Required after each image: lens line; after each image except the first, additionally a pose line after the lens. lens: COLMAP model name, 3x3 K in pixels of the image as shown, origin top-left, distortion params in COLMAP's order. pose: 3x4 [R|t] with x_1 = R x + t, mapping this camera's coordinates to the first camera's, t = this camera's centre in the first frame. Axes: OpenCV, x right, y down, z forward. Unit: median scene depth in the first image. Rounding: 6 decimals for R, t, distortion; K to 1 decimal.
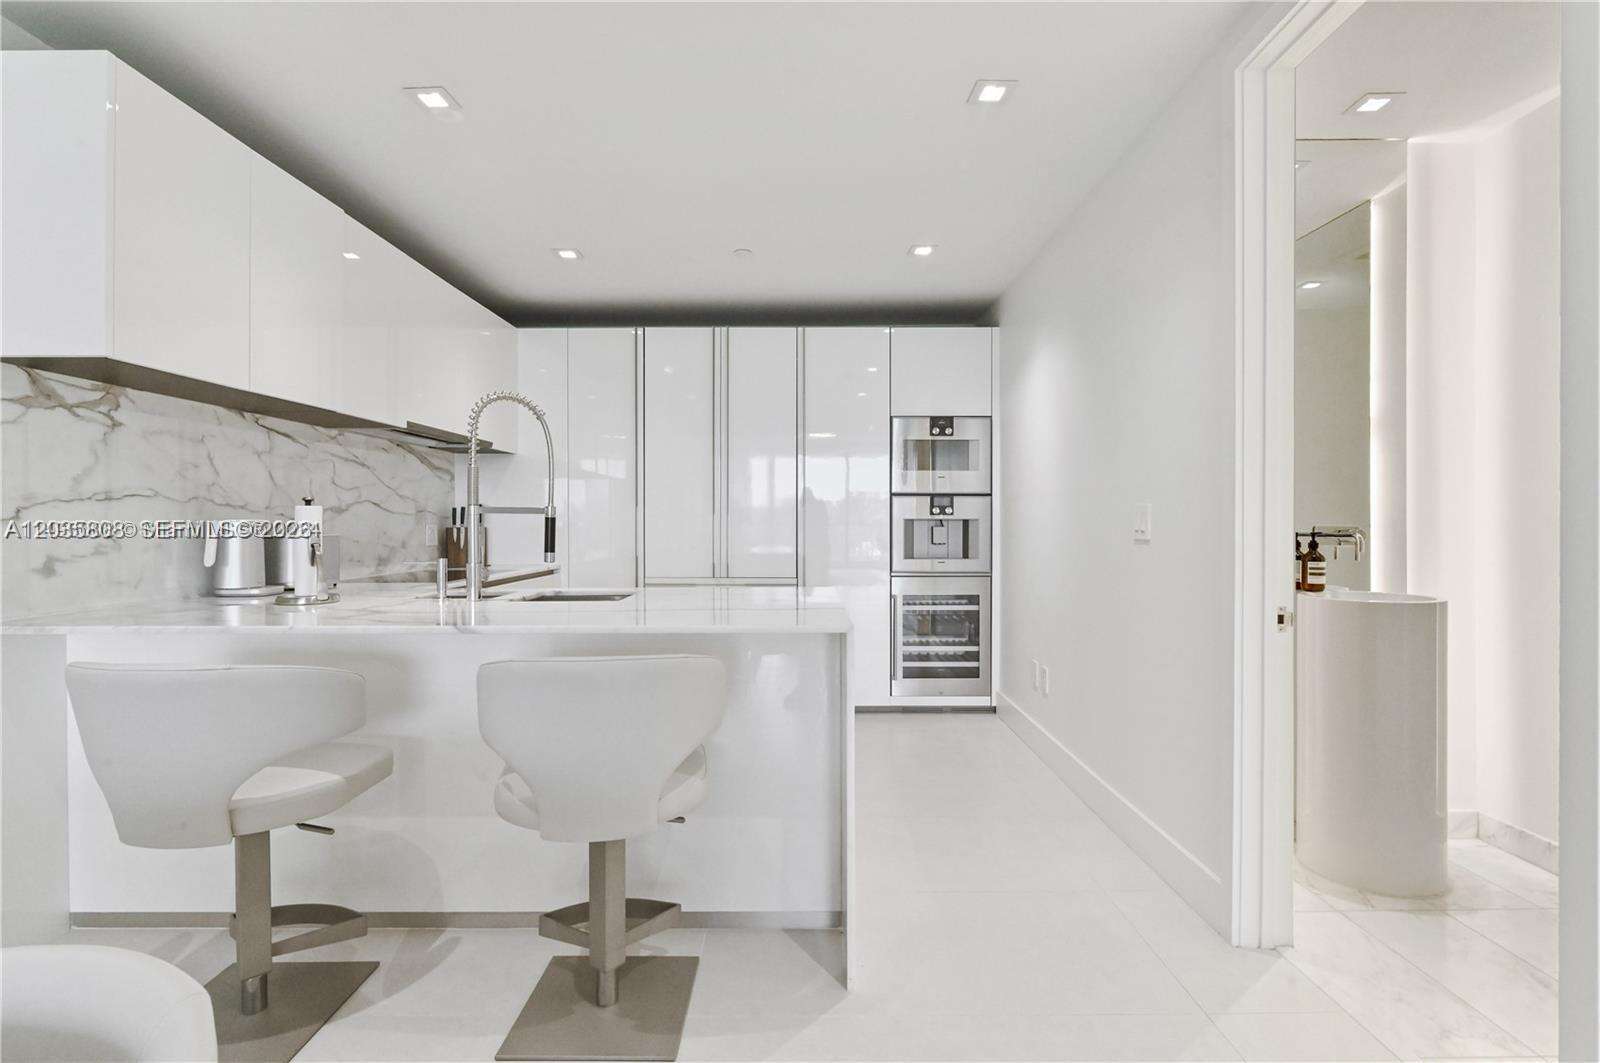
lens RADIAL K [[779.7, 0, 814.0], [0, 779.7, 531.2], [0, 0, 1]] dist [-0.013850, 0.001569]
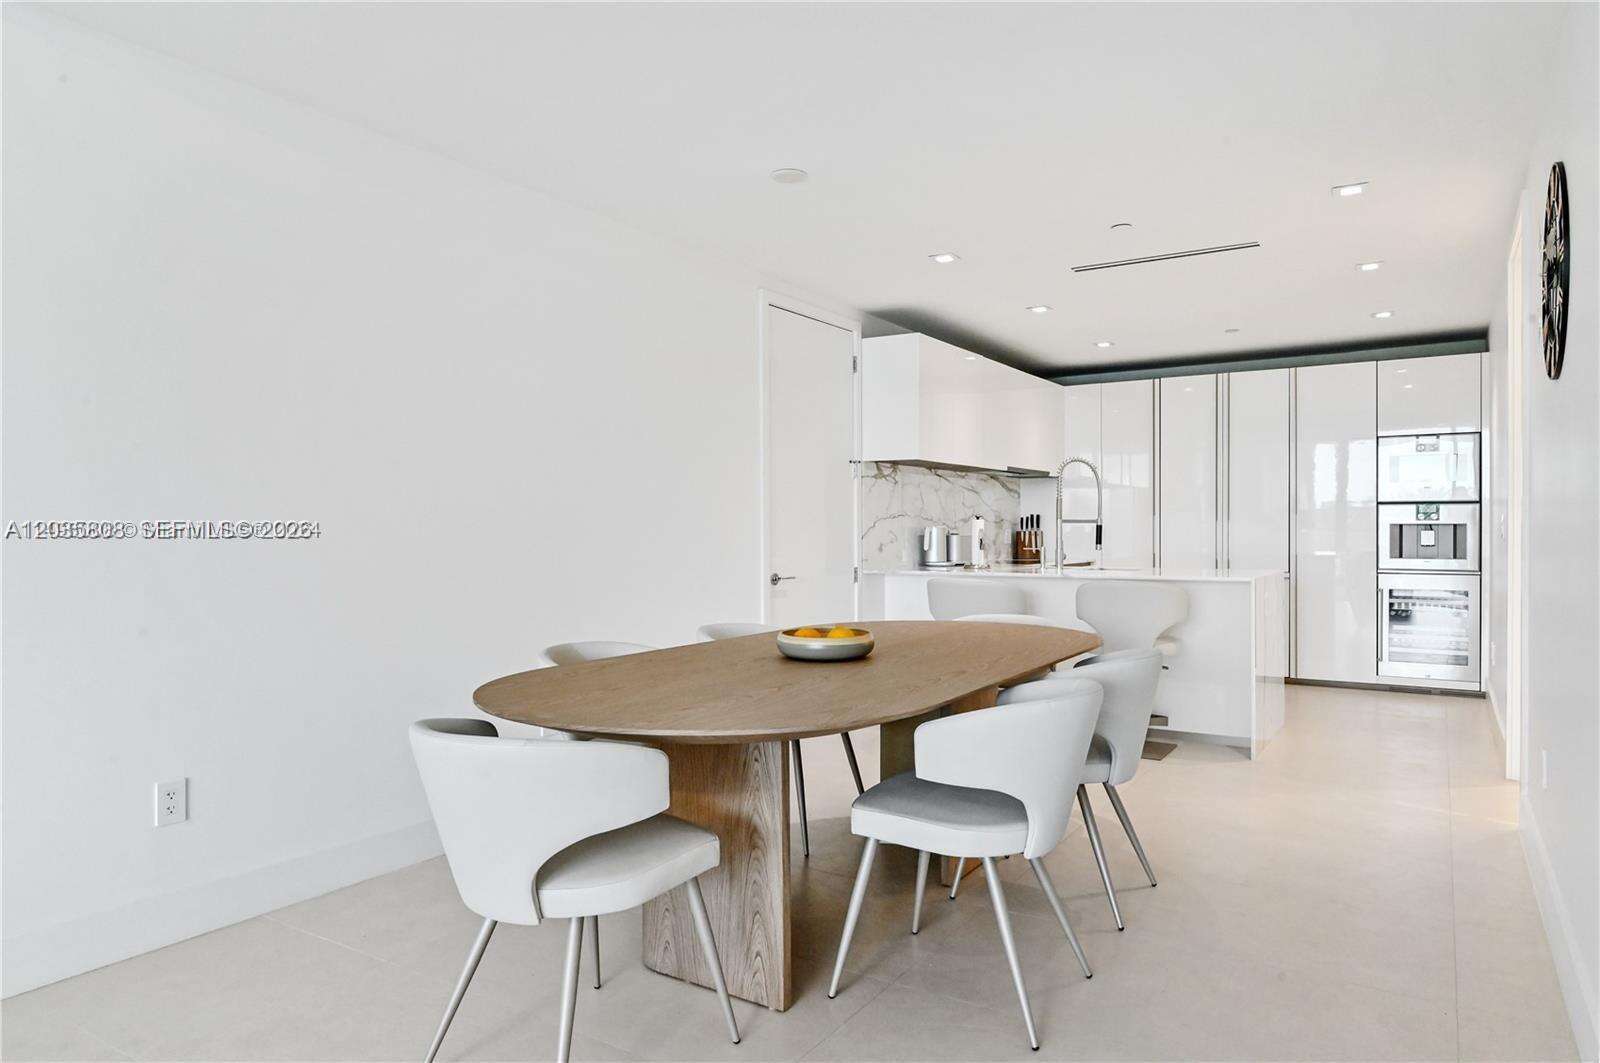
lens RADIAL K [[1027.9, 0, 799.7], [0, 1027.9, 538.0], [0, 0, 1]] dist [0.016791, 0.004018]
pose [[0.841349, 0.003322, -0.540482, 0.234500], [-0.003234, 0.999994, 0.001111, 0.007658], [0.540483, 0.000814, 0.841355, -0.878684]]
